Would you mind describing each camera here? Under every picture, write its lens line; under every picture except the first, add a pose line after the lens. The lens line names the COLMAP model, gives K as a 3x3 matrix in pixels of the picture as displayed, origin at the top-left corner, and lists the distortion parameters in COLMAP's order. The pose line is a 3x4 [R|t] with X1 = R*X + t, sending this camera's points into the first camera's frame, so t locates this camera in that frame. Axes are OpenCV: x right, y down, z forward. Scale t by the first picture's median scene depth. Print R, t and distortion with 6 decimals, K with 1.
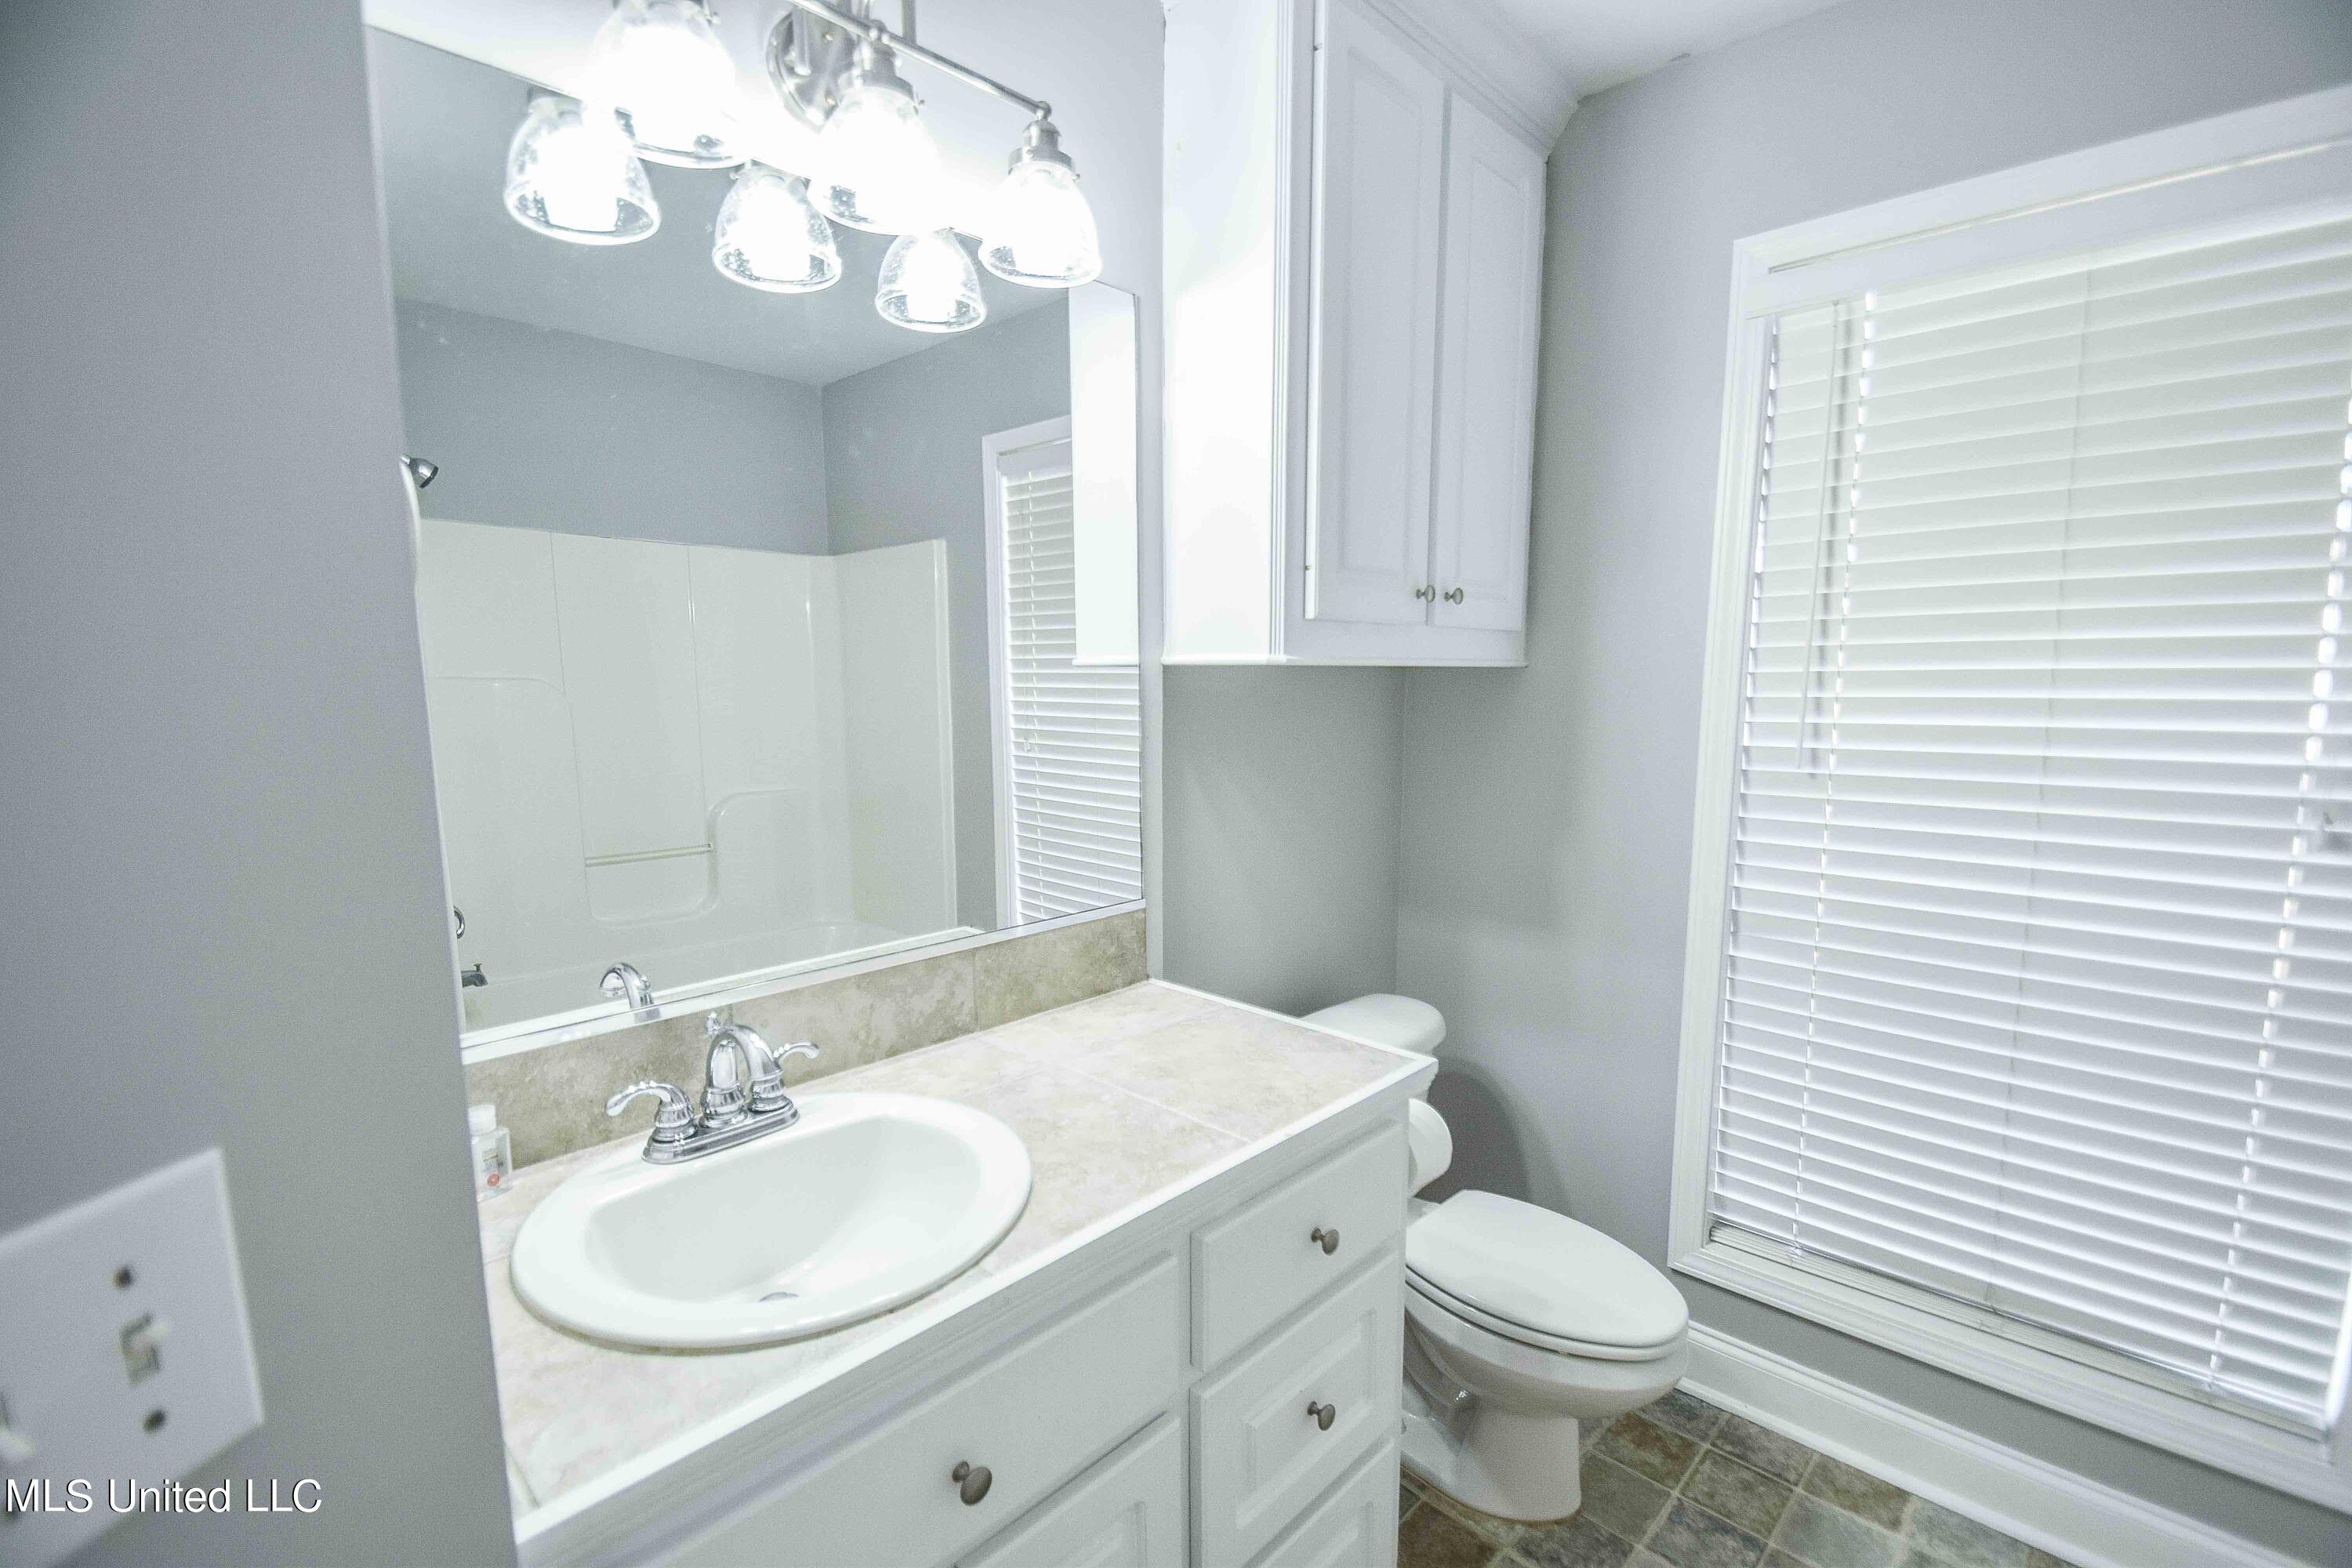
lens RADIAL K [[1022.5, 0, 1184.0], [0, 1022.5, 814.7], [0, 0, 1]] dist [0.006641, -0.013484]
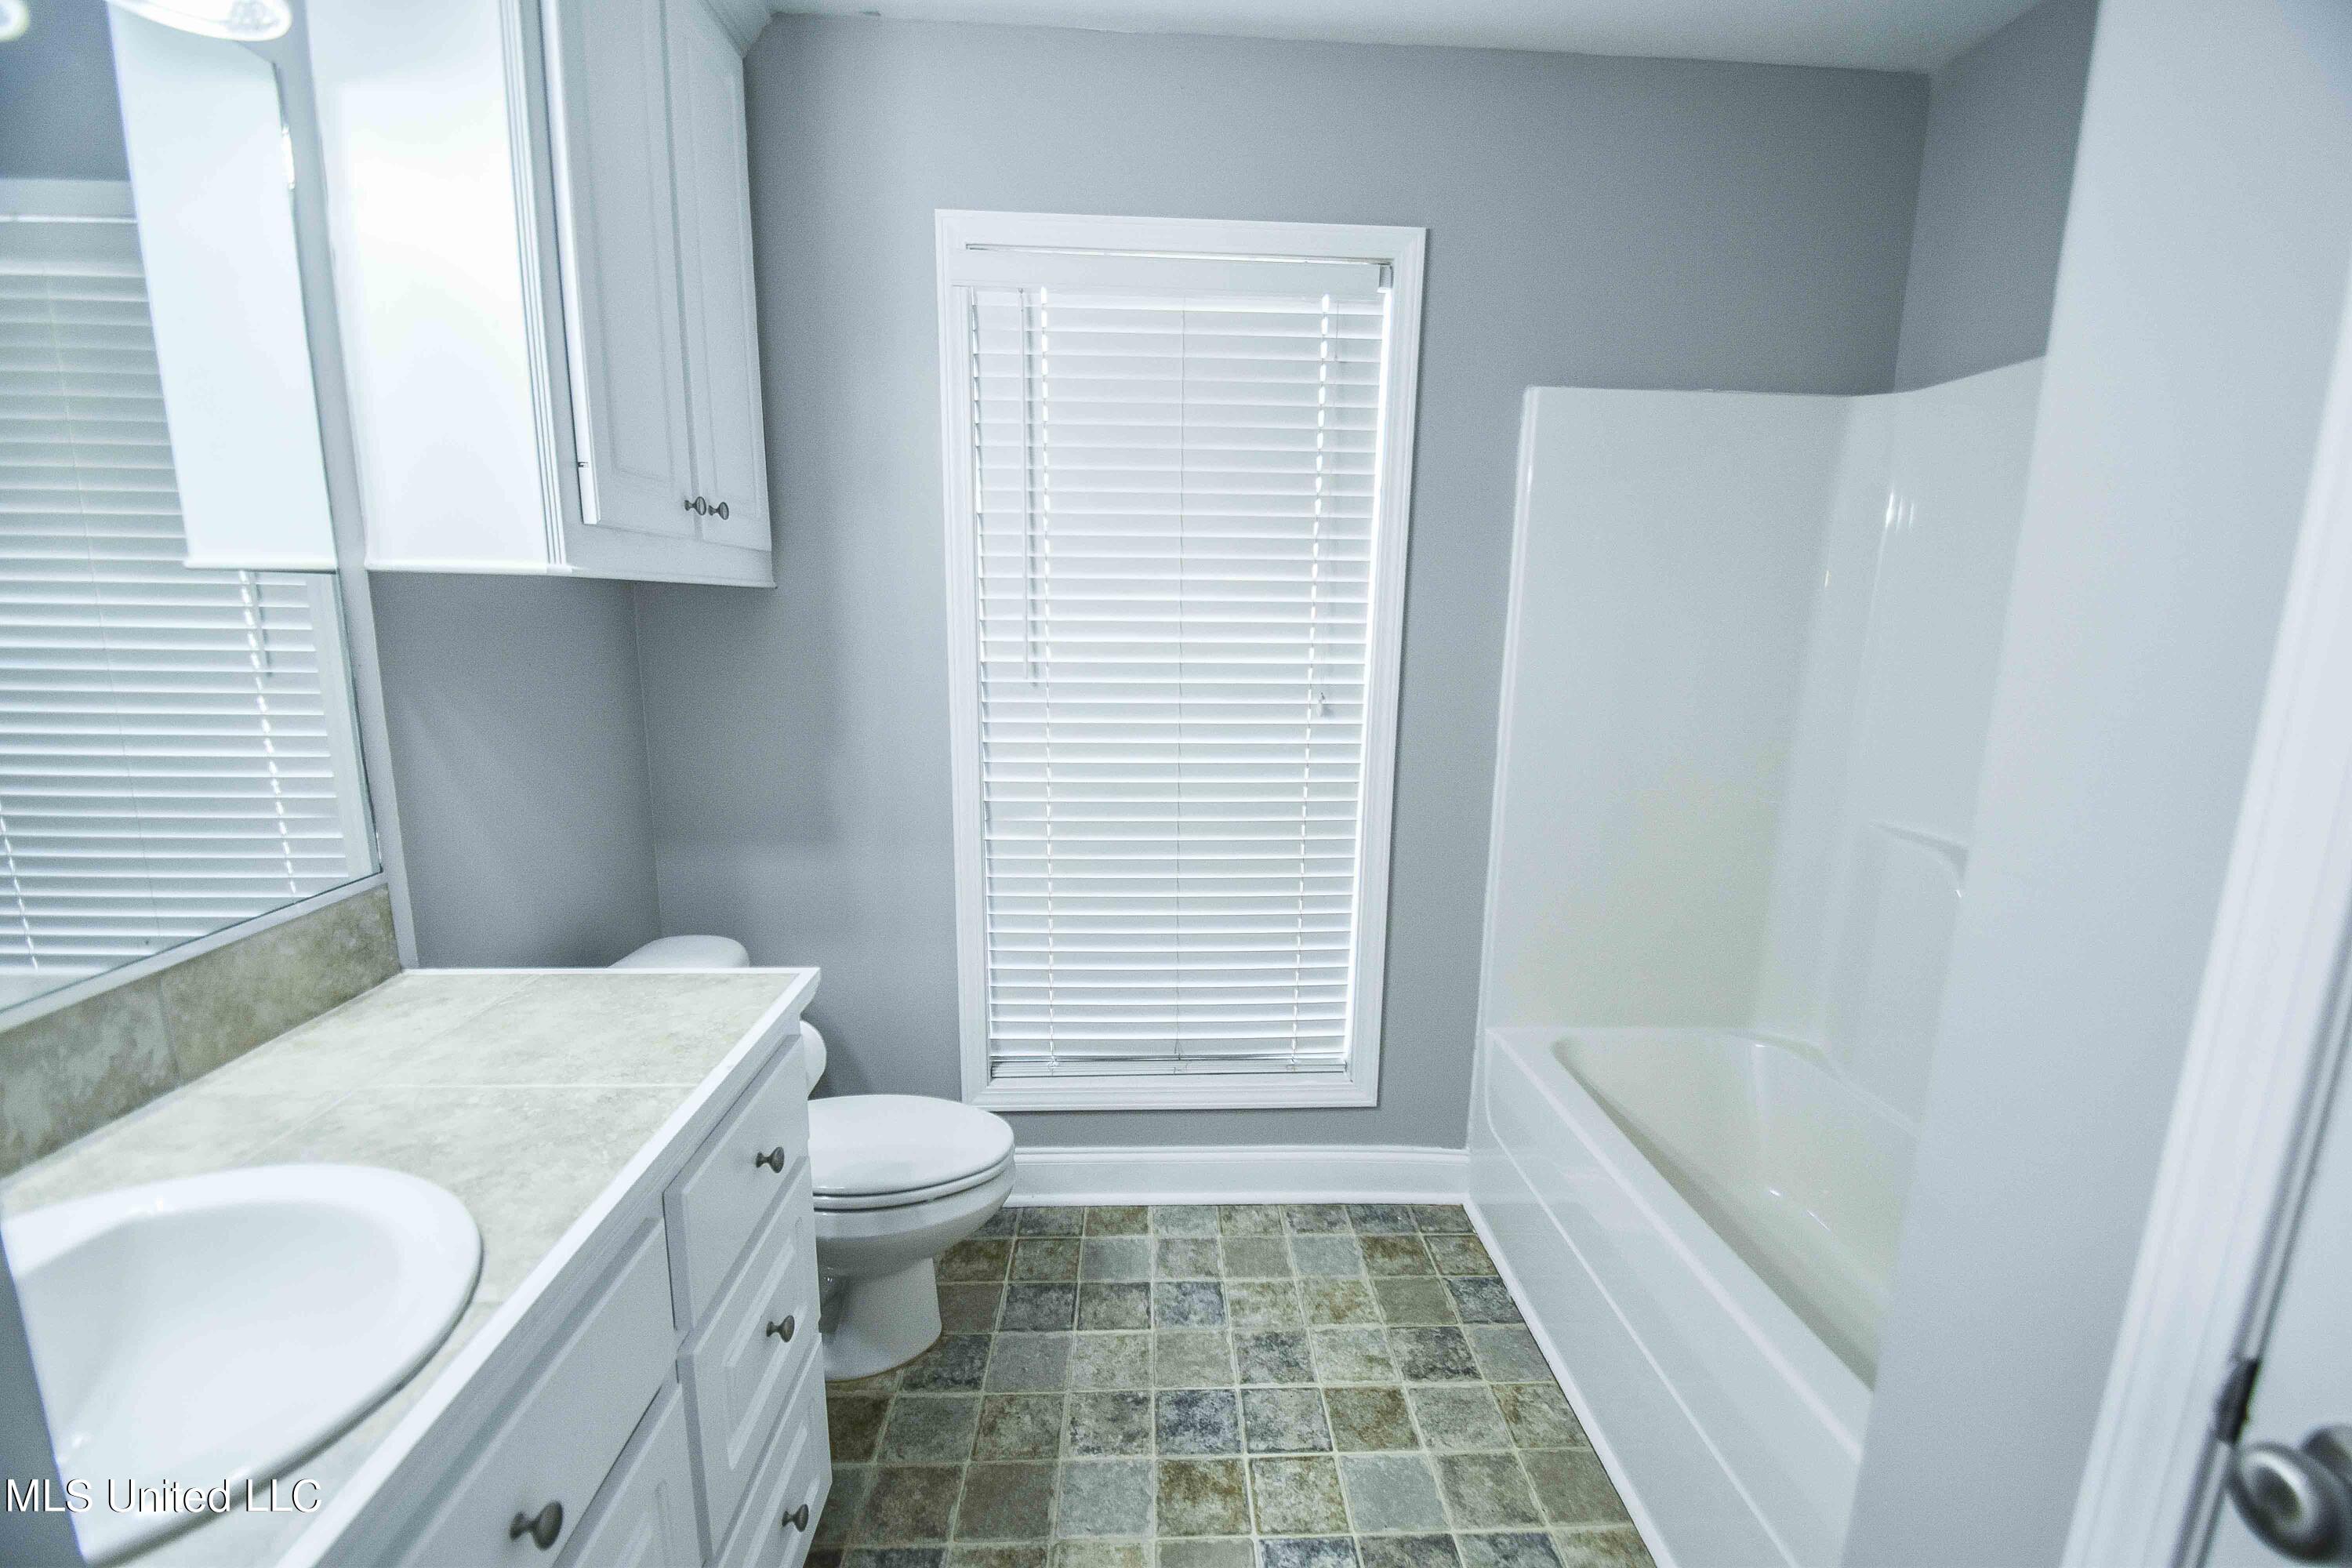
lens RADIAL K [[1022.5, 0, 1184.0], [0, 1022.5, 814.7], [0, 0, 1]] dist [0.006641, -0.013484]
pose [[0.686146, -0.126935, 0.716303, -0.178630], [0.077740, 0.991815, 0.101292, 0.007266], [-0.723298, -0.013816, 0.690398, 0.014972]]
